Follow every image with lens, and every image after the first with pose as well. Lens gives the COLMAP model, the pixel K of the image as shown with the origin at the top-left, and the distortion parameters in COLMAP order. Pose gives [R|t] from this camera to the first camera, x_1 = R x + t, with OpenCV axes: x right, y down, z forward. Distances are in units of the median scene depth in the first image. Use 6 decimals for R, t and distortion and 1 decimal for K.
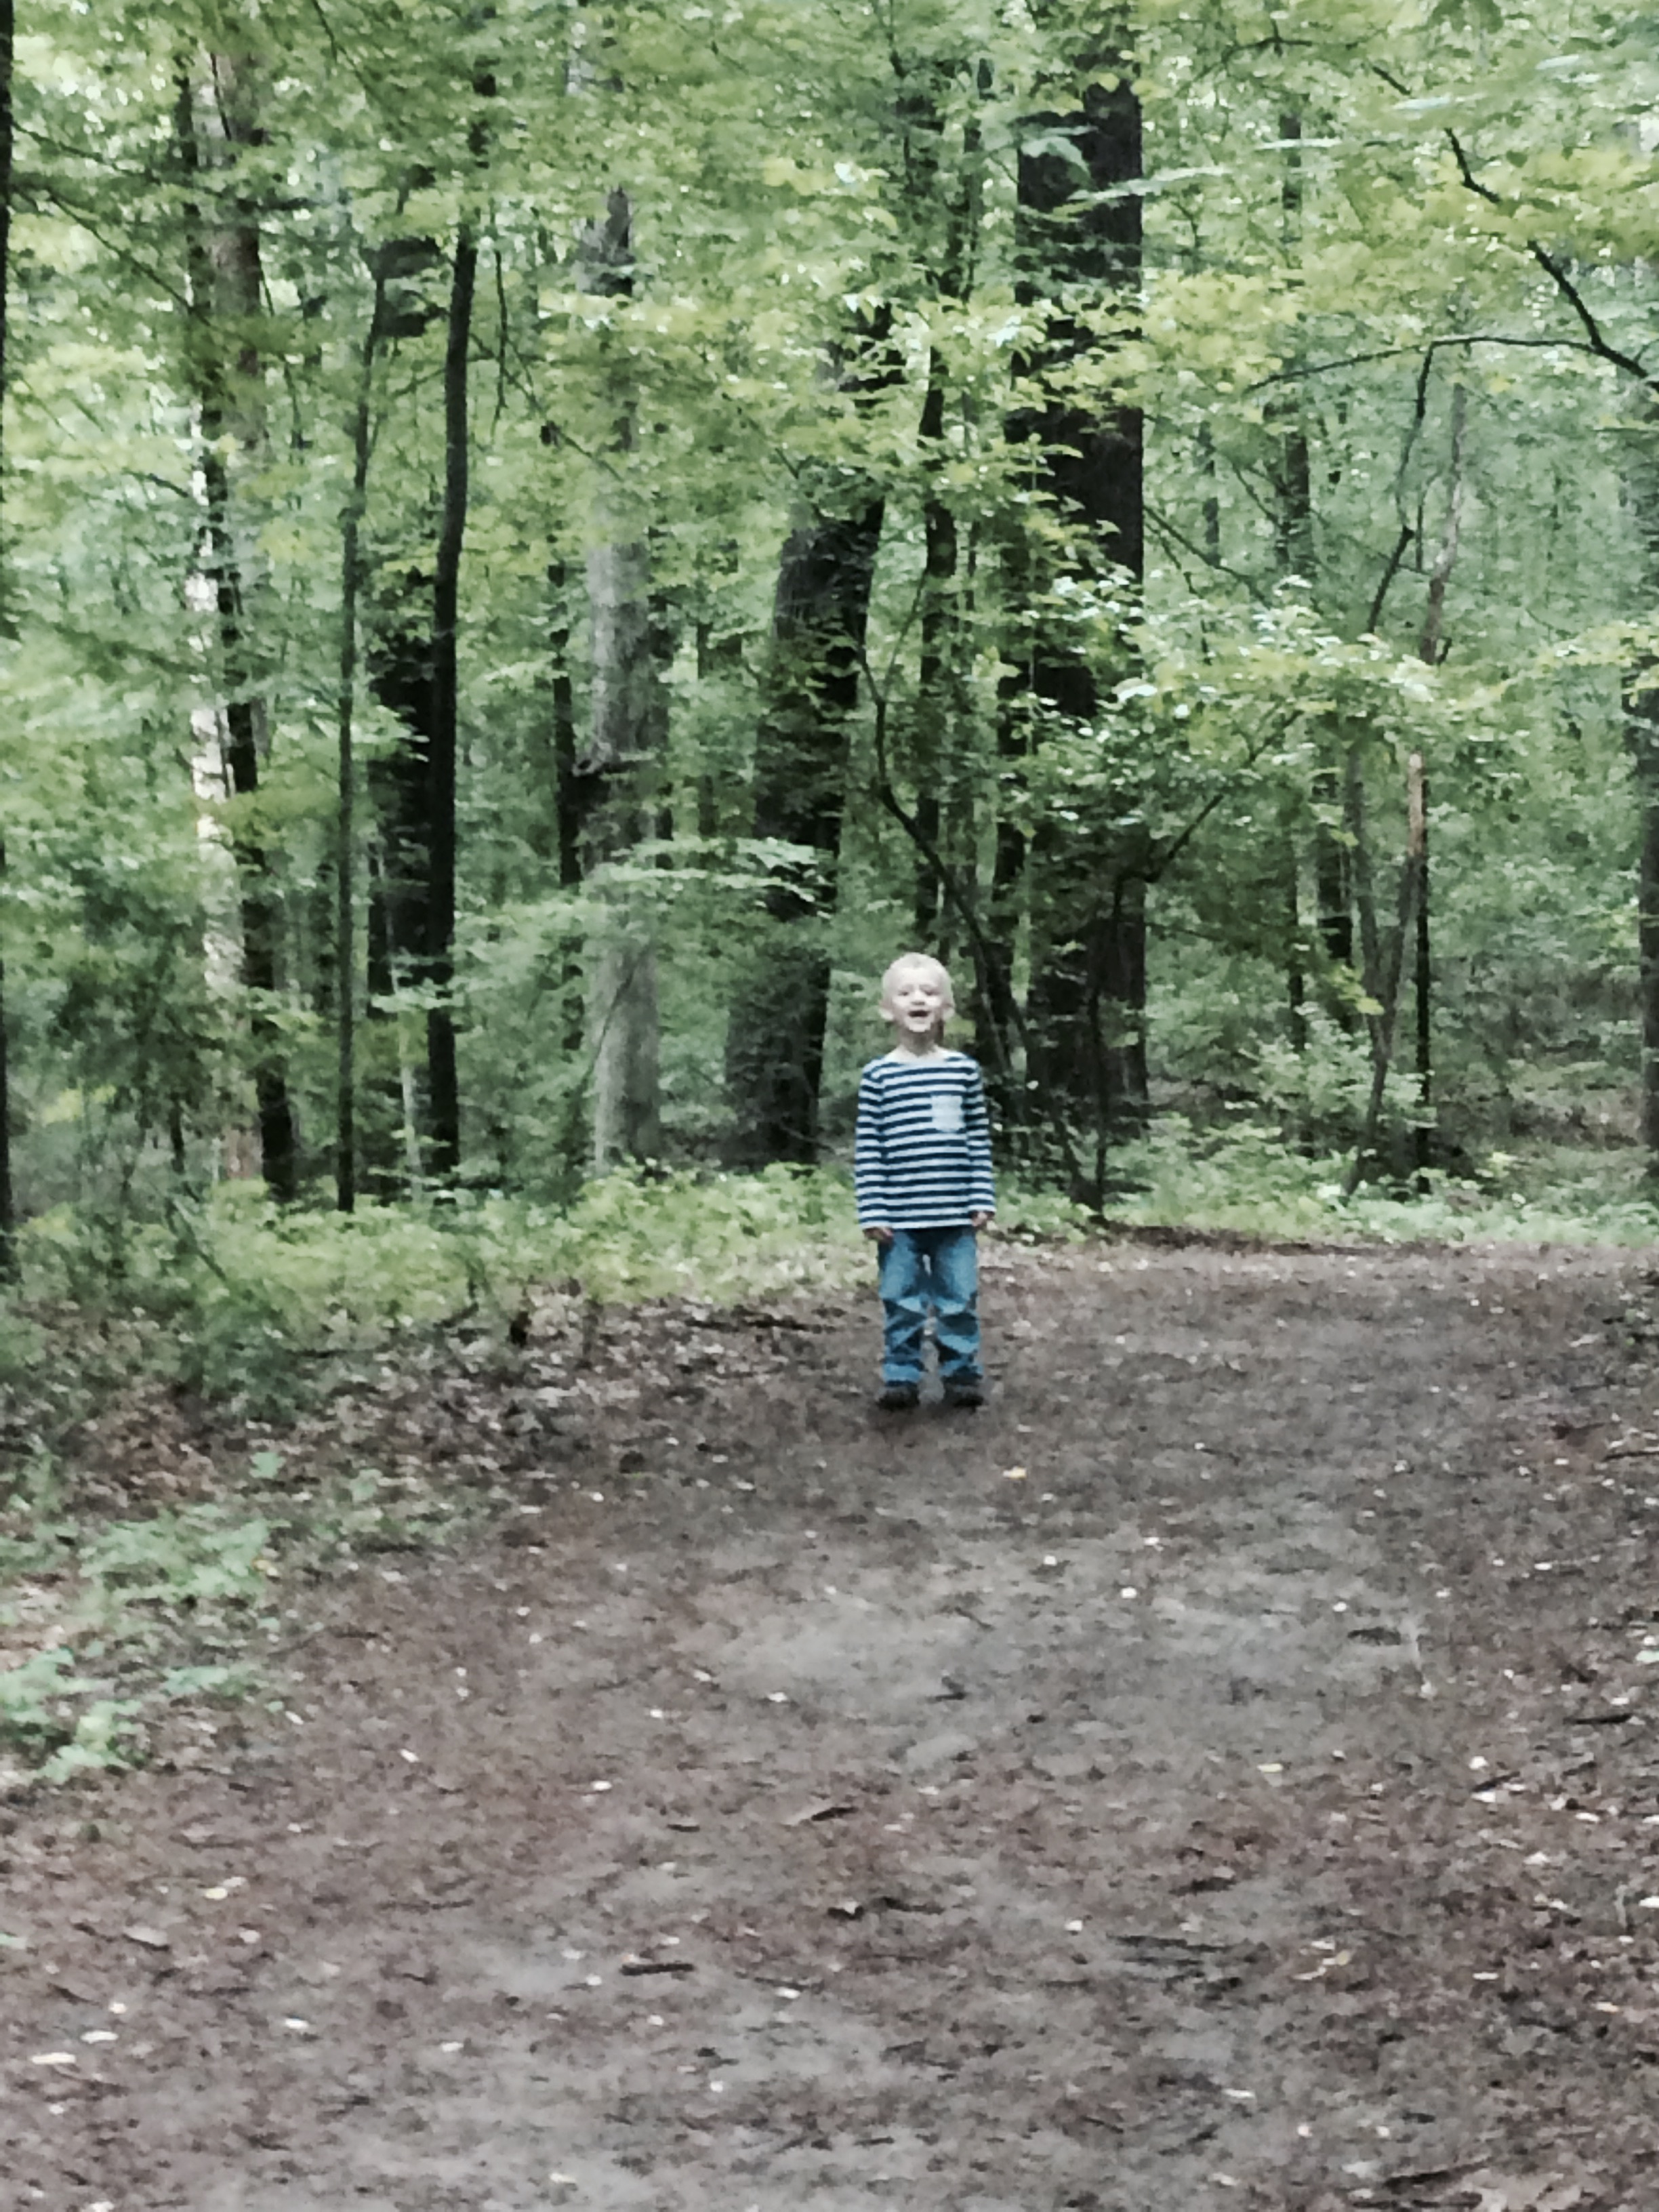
lens RADIAL K [[5138.5, 0, 742.2], [0, 5138.5, 1111.9], [0, 0, 1]] dist [0.048634, 0.430075]
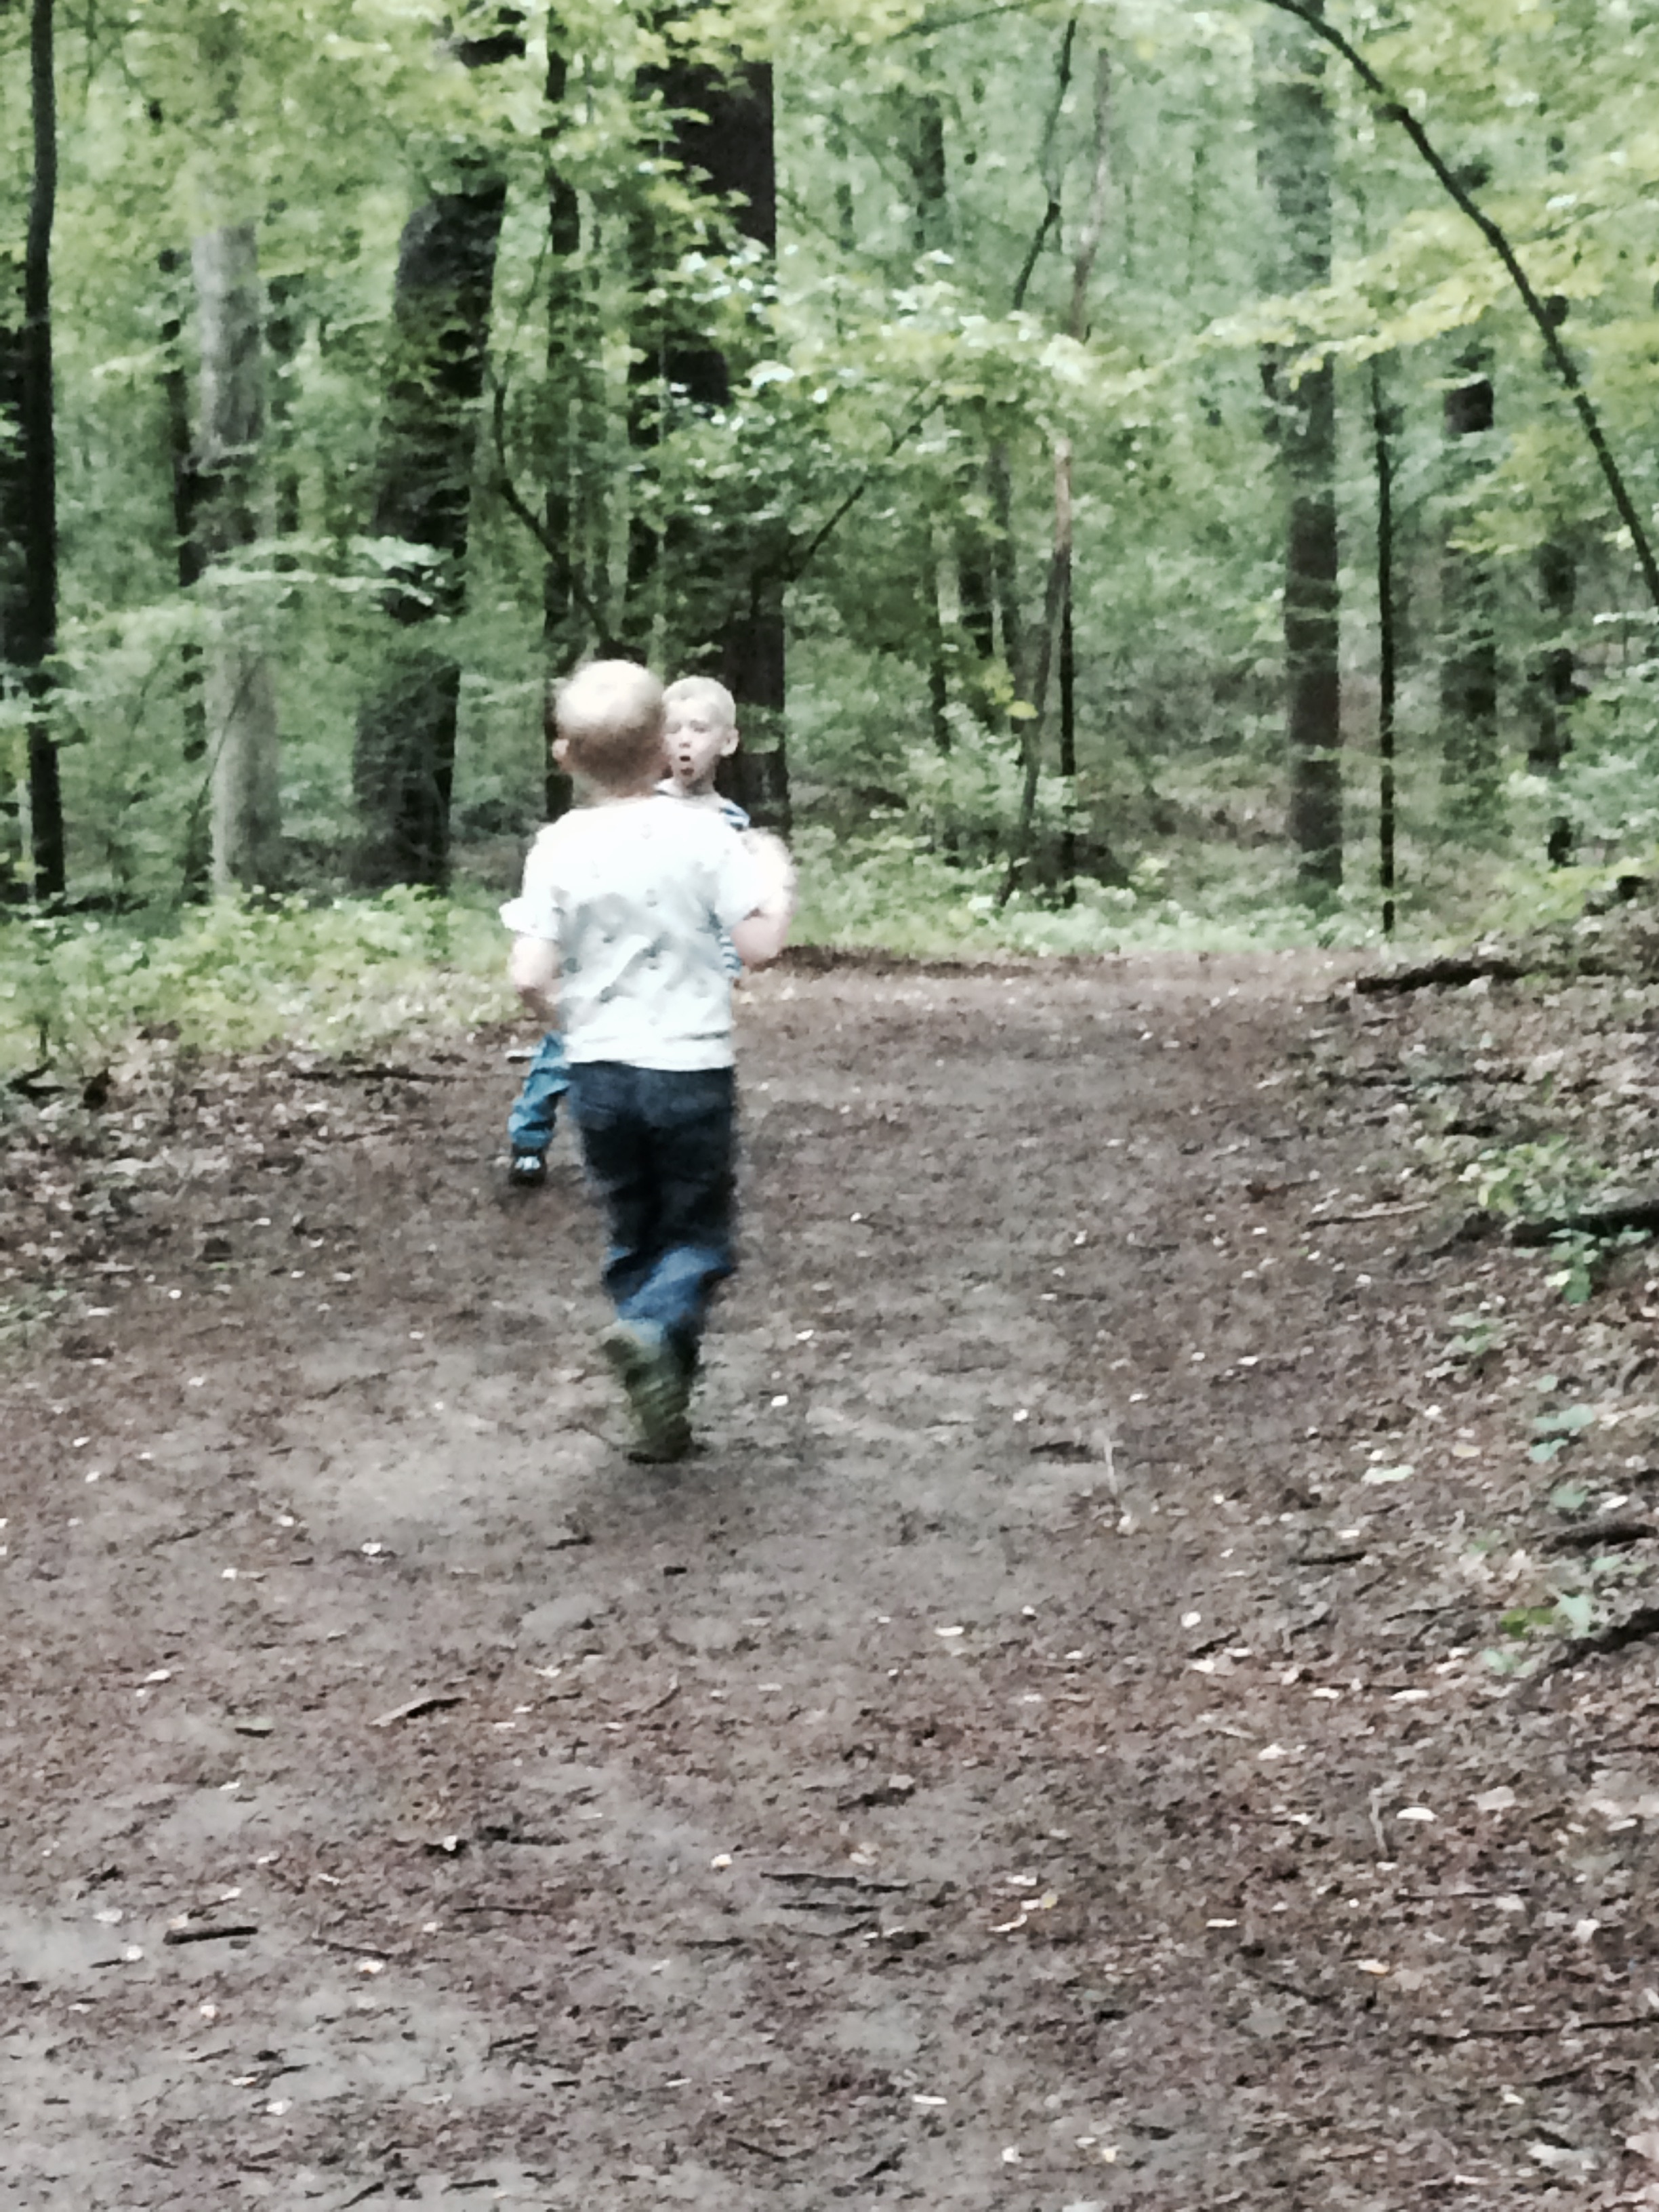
lens RADIAL K [[5138.5, 0, 742.2], [0, 5138.5, 1111.9], [0, 0, 1]] dist [0.048634, 0.430075]
pose [[0.997451, -0.018227, 0.068983, 0.005836], [0.014171, 0.998167, 0.058830, -0.004420], [-0.069929, -0.057702, 0.995882, 0.082726]]
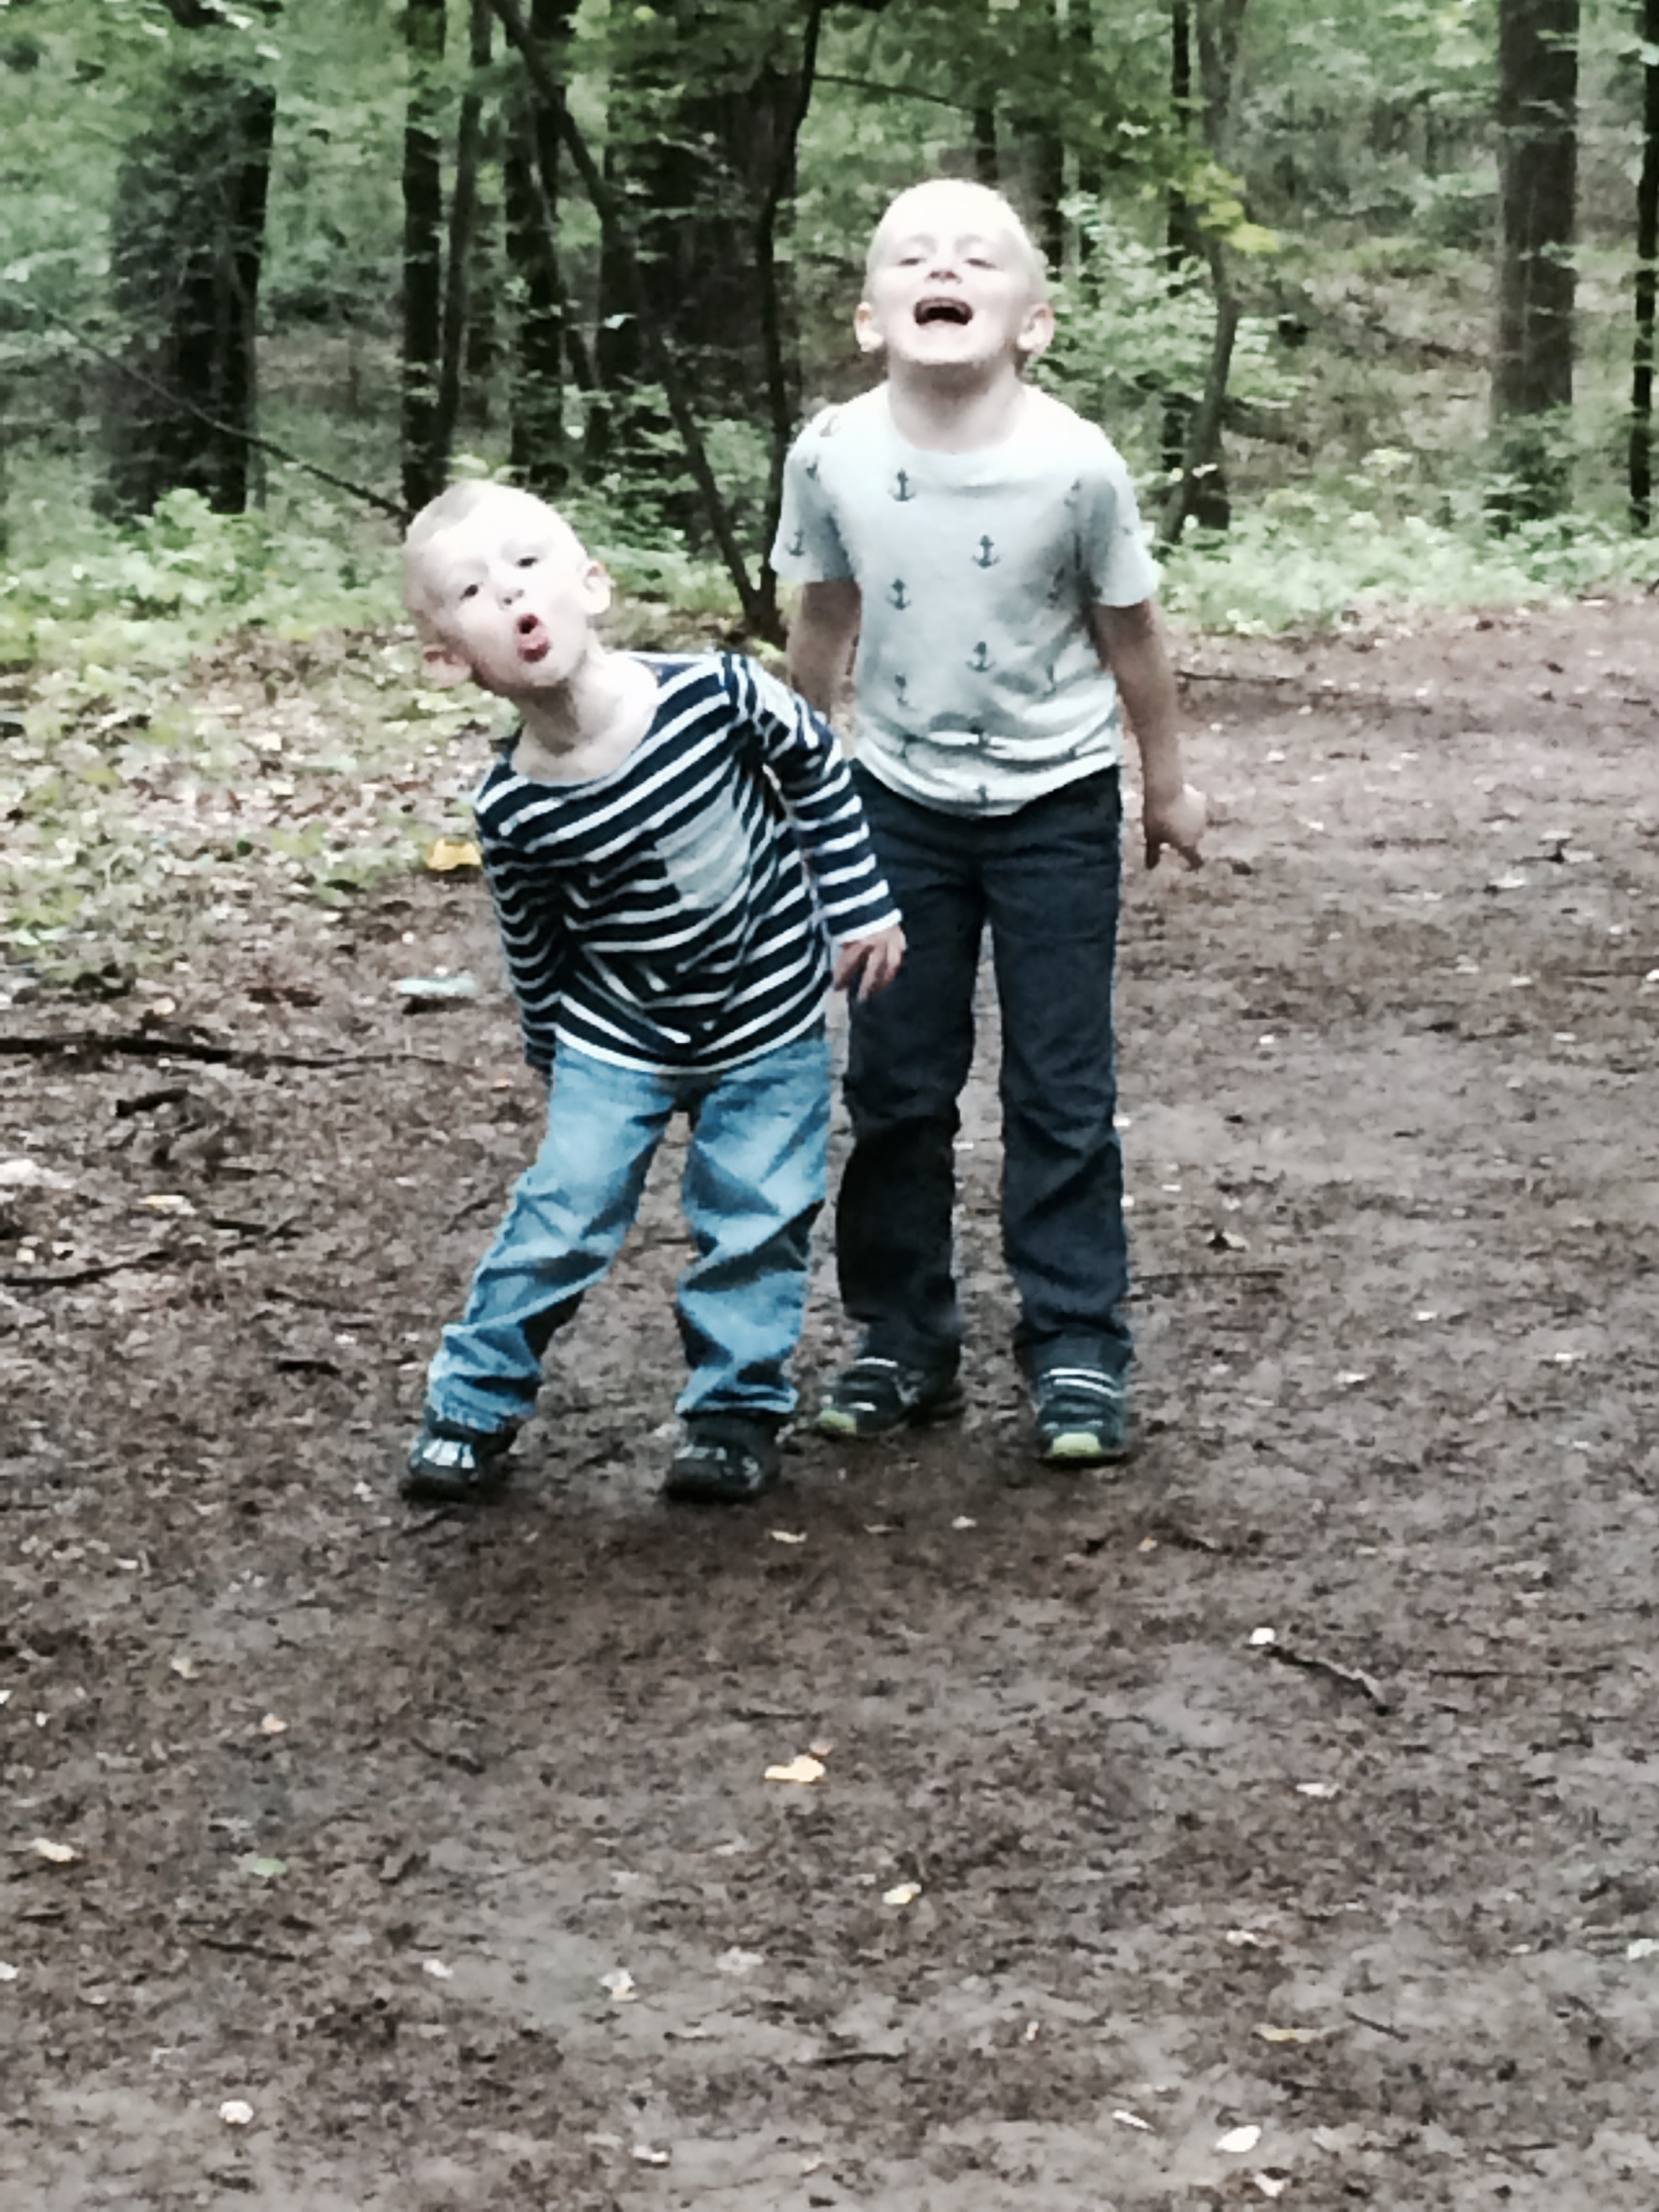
lens RADIAL K [[6928.6, 0, 829.5], [0, 6928.6, 1106.0], [0, 0, 1]] dist [0.052942, 0.476908]
pose [[0.995288, -0.000357, 0.096960, 0.005190], [-0.011522, 0.992472, 0.121932, -0.026588], [-0.096274, -0.122475, 0.987791, 0.364817]]
